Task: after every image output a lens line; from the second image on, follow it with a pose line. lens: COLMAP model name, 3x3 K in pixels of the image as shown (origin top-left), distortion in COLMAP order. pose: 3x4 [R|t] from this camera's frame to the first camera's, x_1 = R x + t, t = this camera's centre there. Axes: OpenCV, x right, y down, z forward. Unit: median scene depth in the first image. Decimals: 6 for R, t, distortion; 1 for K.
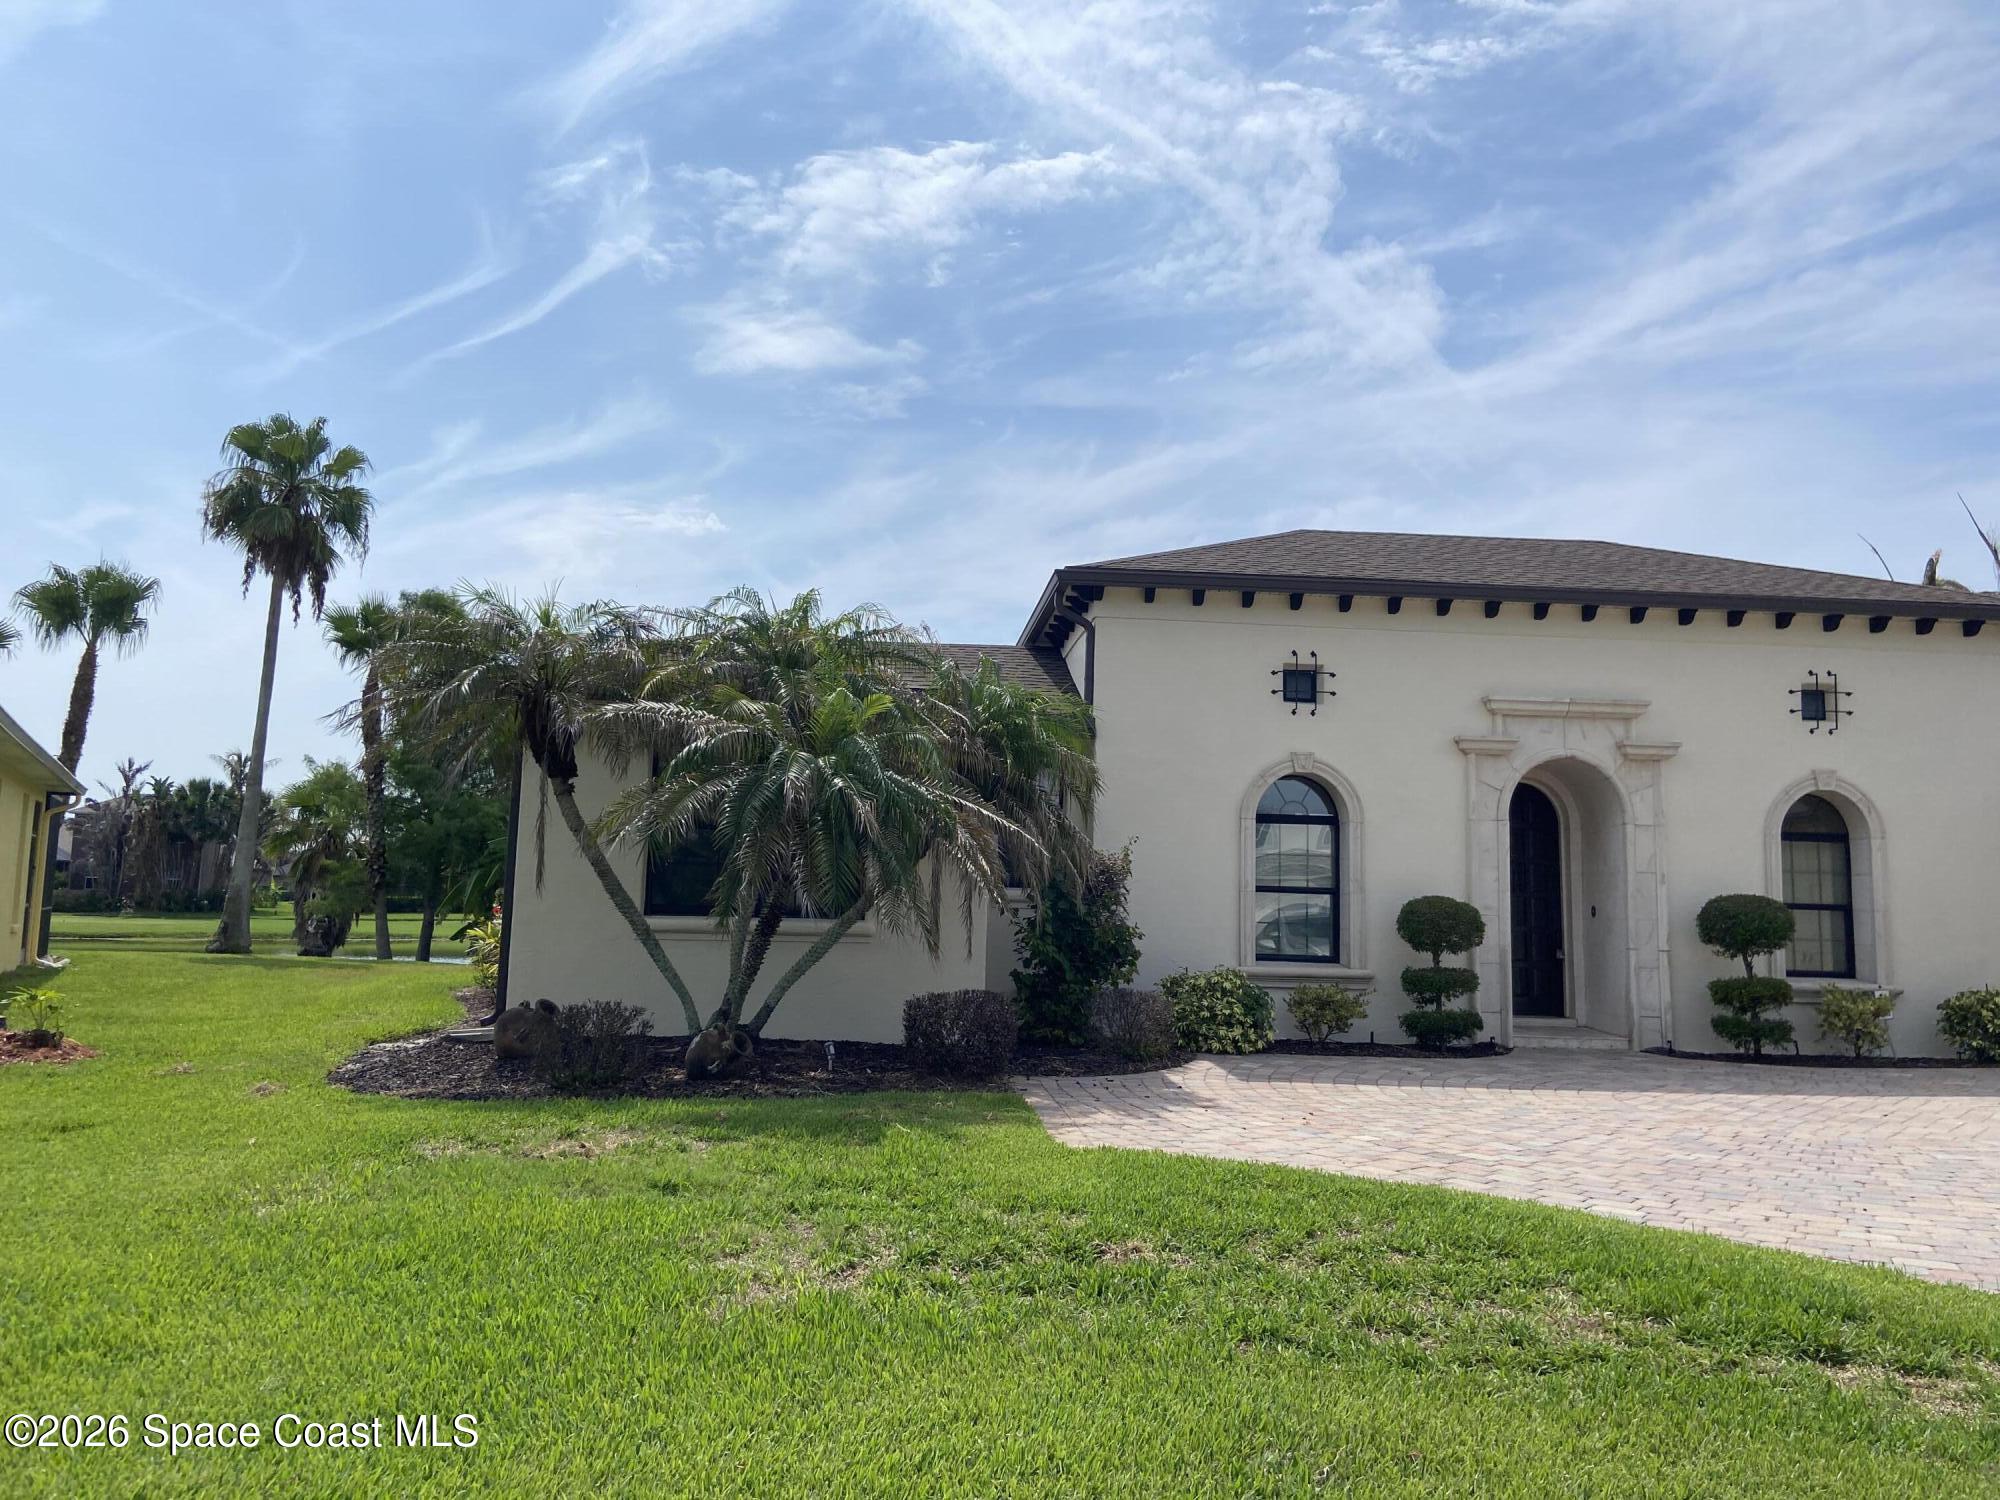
lens RADIAL K [[1492.6, 0, 954.9], [0, 1492.6, 747.2], [0, 0, 1]] dist [0.048560, 0.000507]
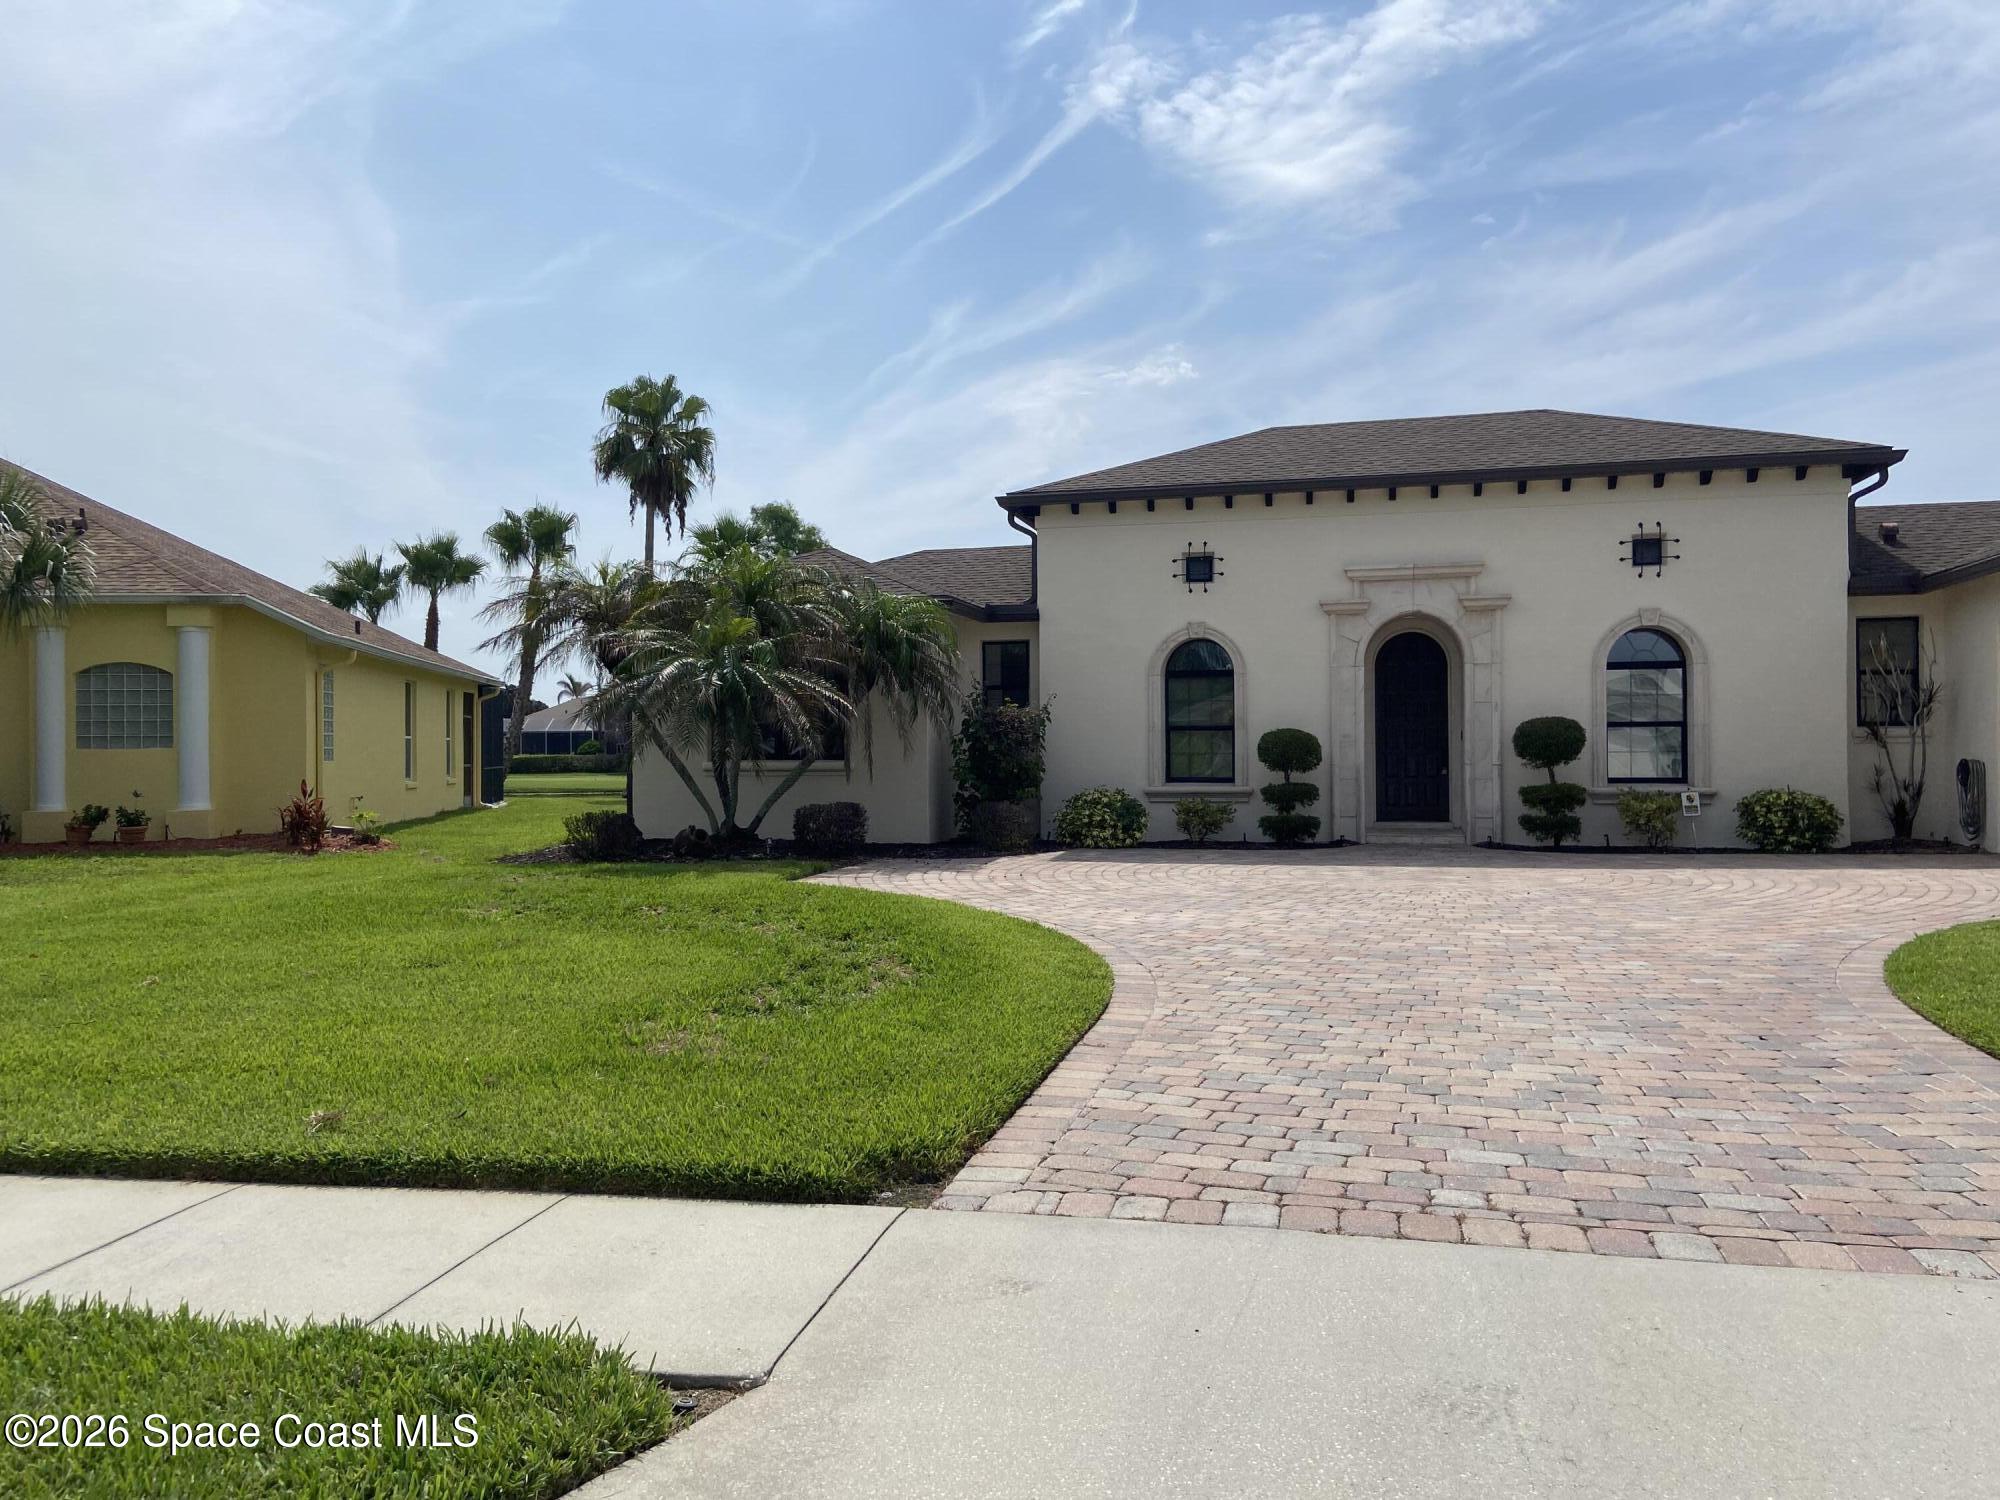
lens RADIAL K [[1483.3, 0, 1001.7], [0, 1483.3, 741.6], [0, 0, 1]] dist [0.131563, -0.160879]
pose [[0.950056, -0.033035, -0.310325, 0.460477], [0.064032, 0.993860, 0.090235, -0.020219], [0.305438, -0.105600, 0.946338, -0.278196]]
